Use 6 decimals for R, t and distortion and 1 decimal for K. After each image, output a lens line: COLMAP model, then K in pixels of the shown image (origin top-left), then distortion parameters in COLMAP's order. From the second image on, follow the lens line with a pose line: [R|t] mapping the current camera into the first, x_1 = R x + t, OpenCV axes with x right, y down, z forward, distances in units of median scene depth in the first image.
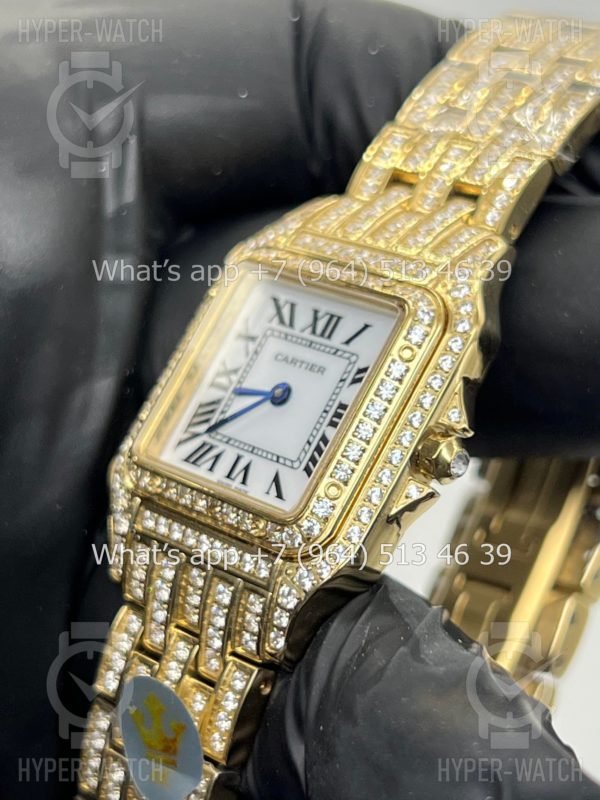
lens RADIAL K [[1773.5, 0, 301.1], [0, 1773.5, 397.2], [0, 0, 1]] dist [0.398261, 0.000000]
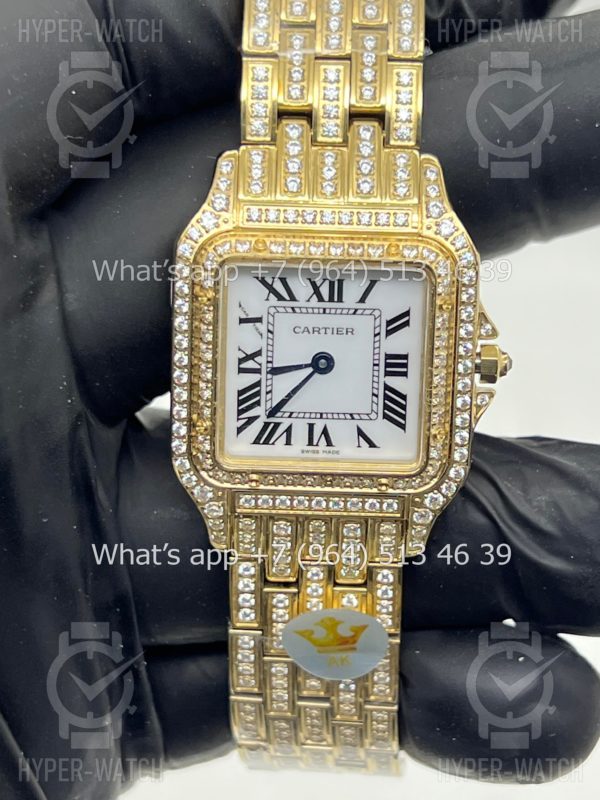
lens RADIAL K [[1773.5, 0, 303.5], [0, 1773.5, 396.3], [0, 0, 1]] dist [0.398261, 0.000000]
pose [[0.726534, -0.532026, 0.434853, -0.534923], [0.221716, 0.780516, 0.584497, -0.663207], [-0.650377, -0.328243, 0.685030, 0.210850]]
